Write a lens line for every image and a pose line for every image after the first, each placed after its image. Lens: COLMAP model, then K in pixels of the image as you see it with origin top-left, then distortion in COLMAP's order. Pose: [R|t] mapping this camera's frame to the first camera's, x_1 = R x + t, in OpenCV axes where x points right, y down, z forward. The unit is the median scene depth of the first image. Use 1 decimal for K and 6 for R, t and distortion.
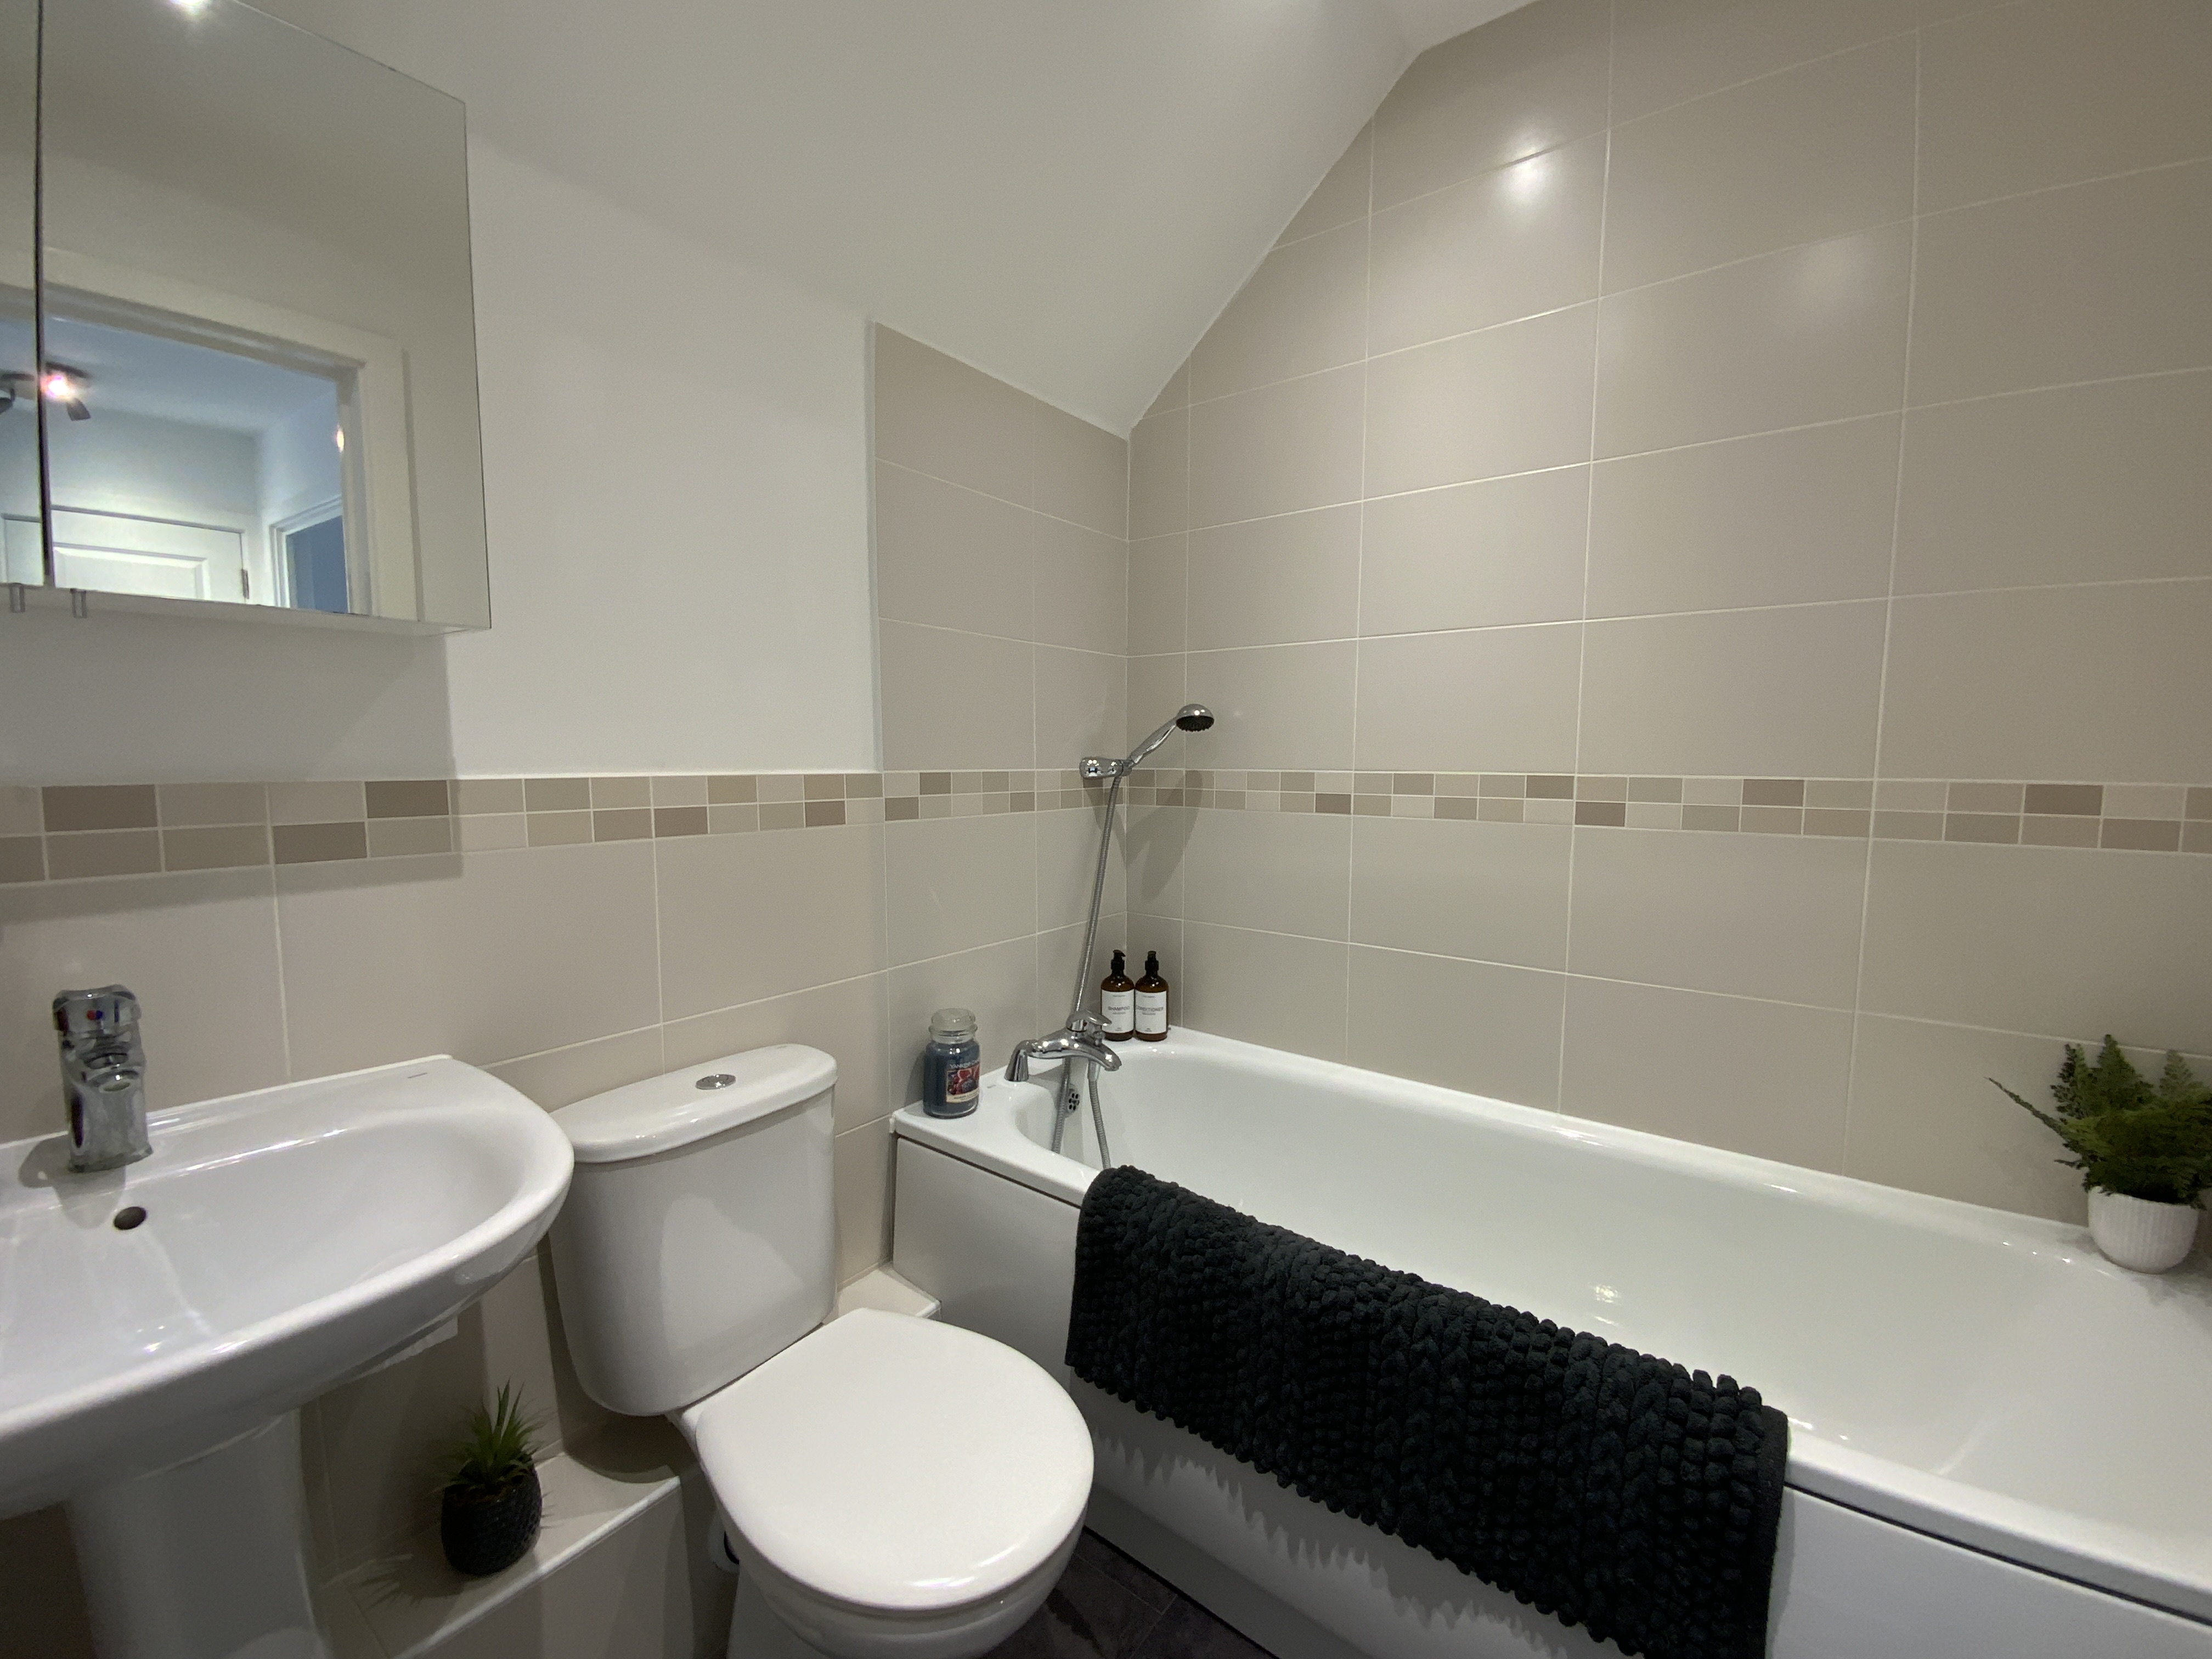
lens RADIAL K [[882.2, 0, 1115.5], [0, 882.2, 827.3], [0, 0, 1]] dist [-0.003038, -0.000561]
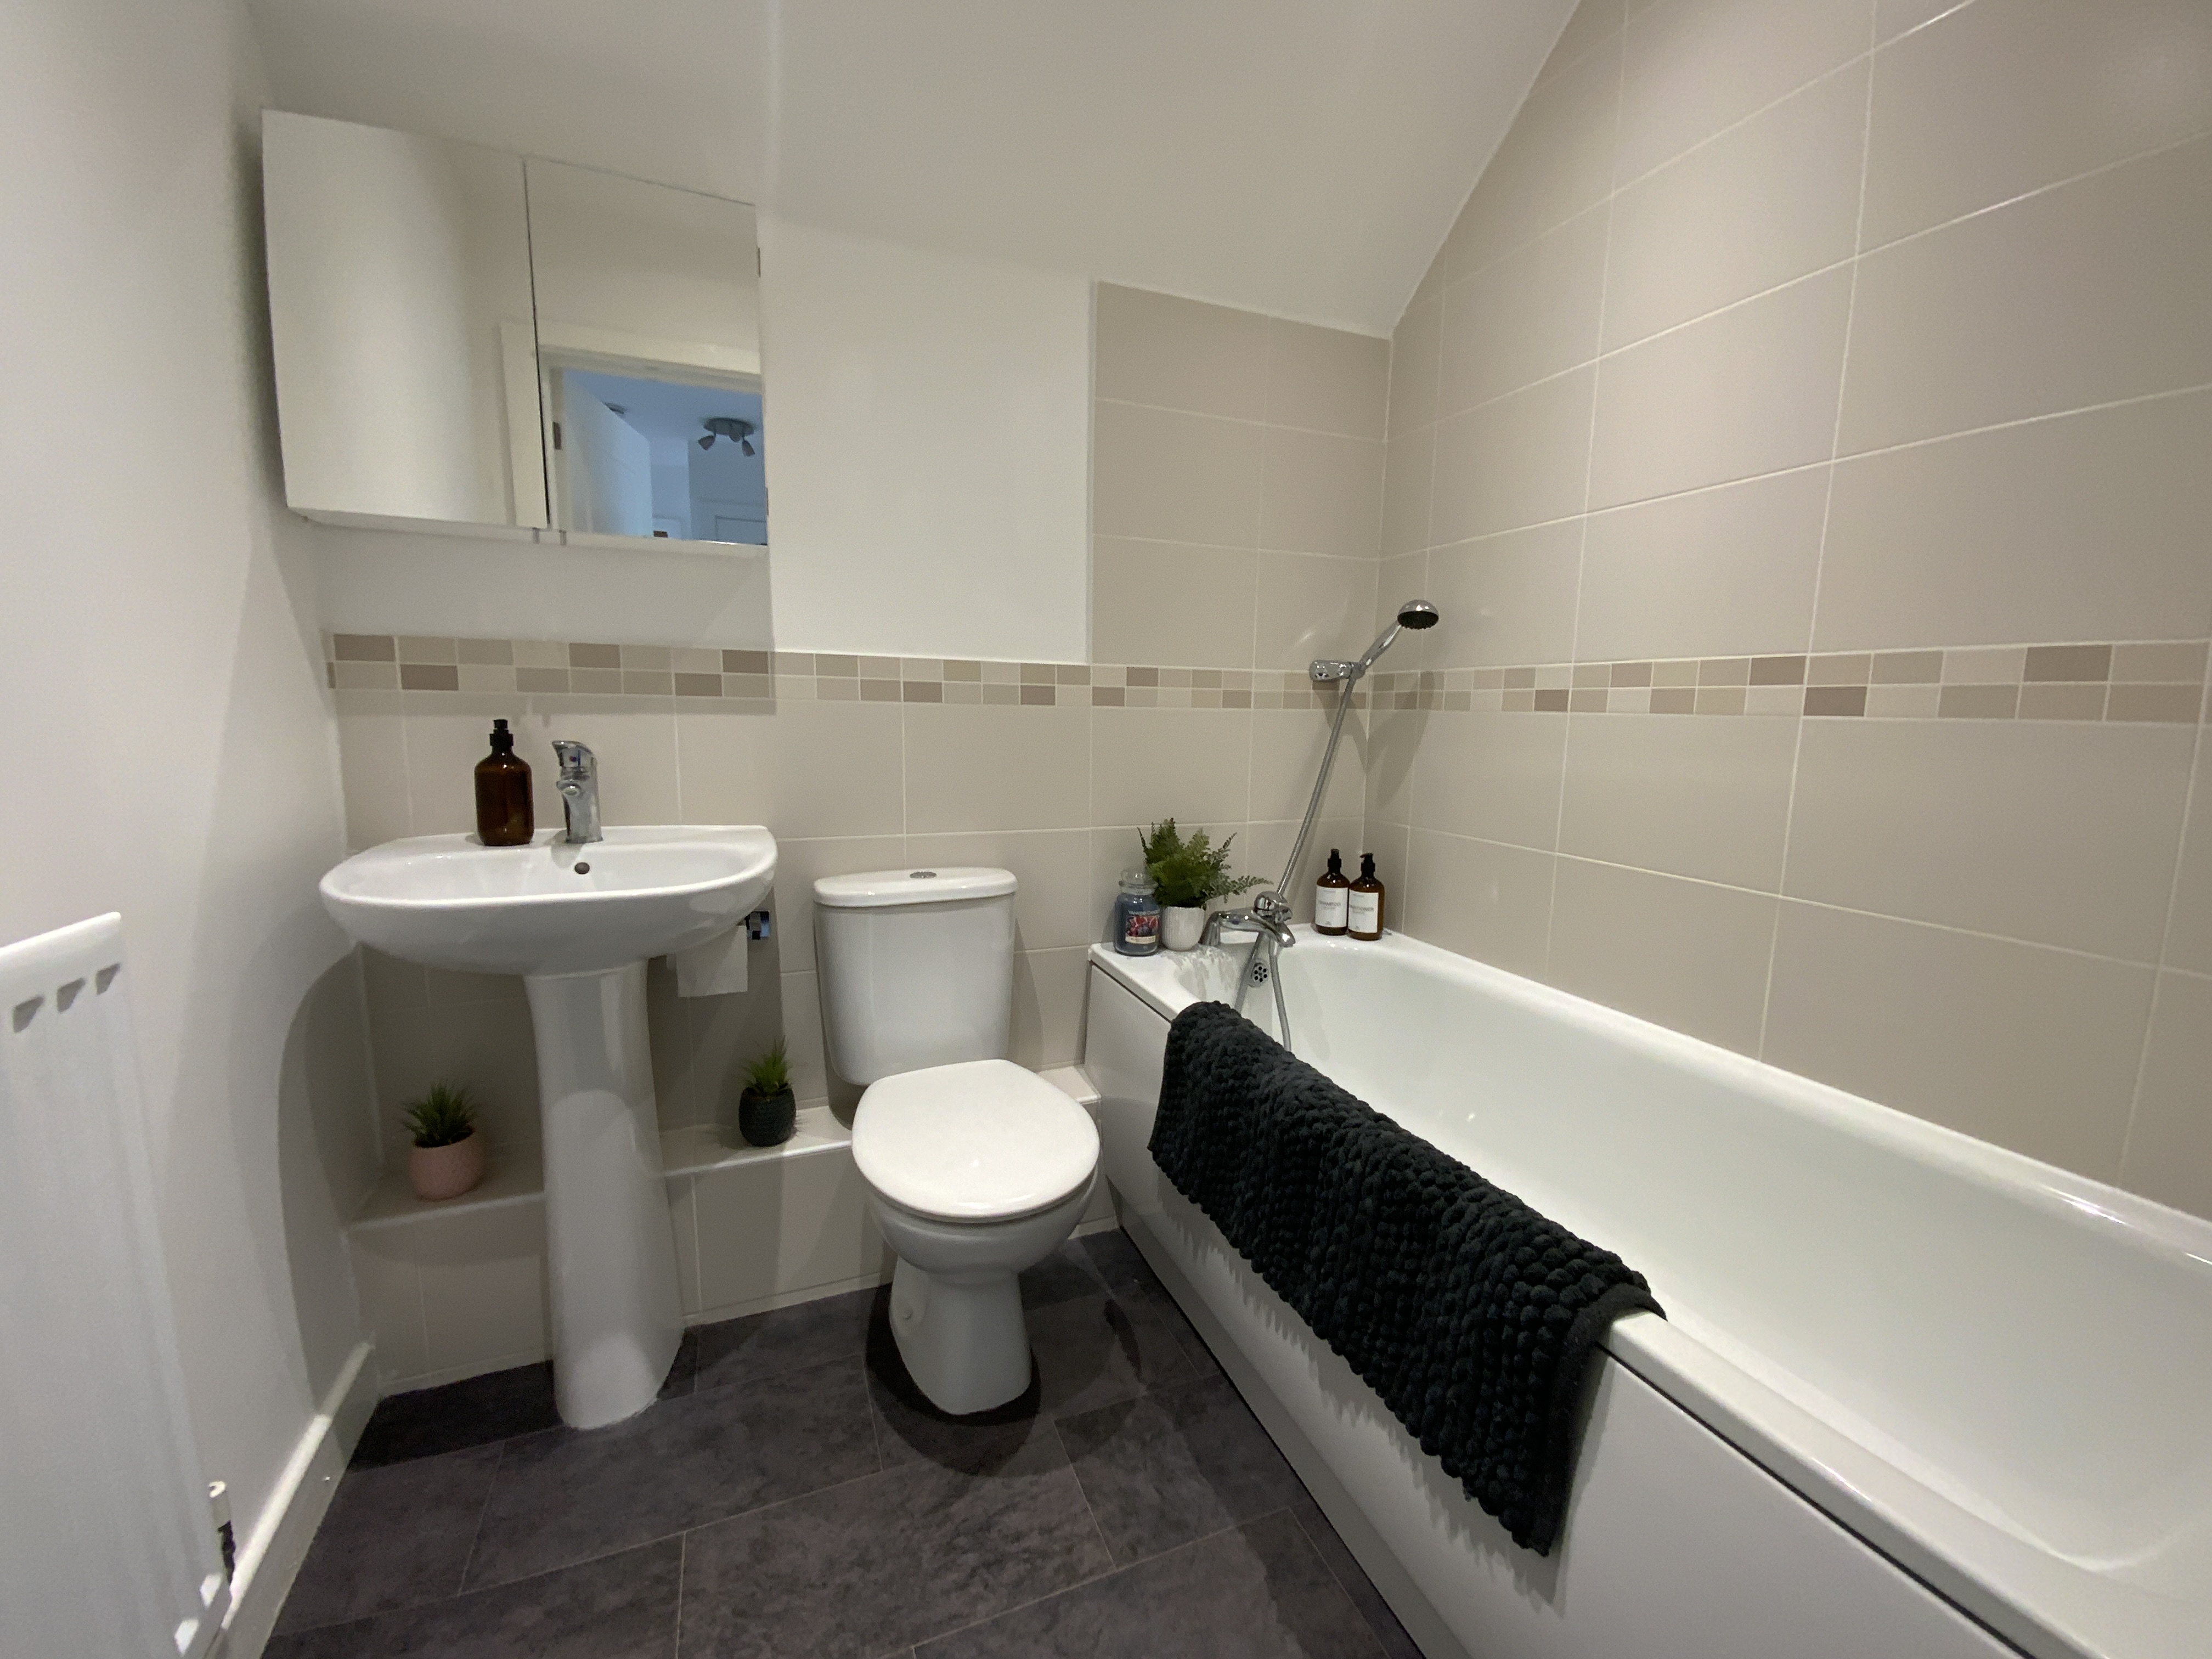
lens RADIAL K [[869.2, 0, 1106.0], [0, 869.2, 829.5], [0, 0, 1]] dist [0.018684, -0.019125]
pose [[0.858356, 0.081663, -0.506513, 0.413289], [-0.055355, 0.996229, 0.066811, 0.090248], [0.510059, -0.029310, 0.859640, -0.032026]]
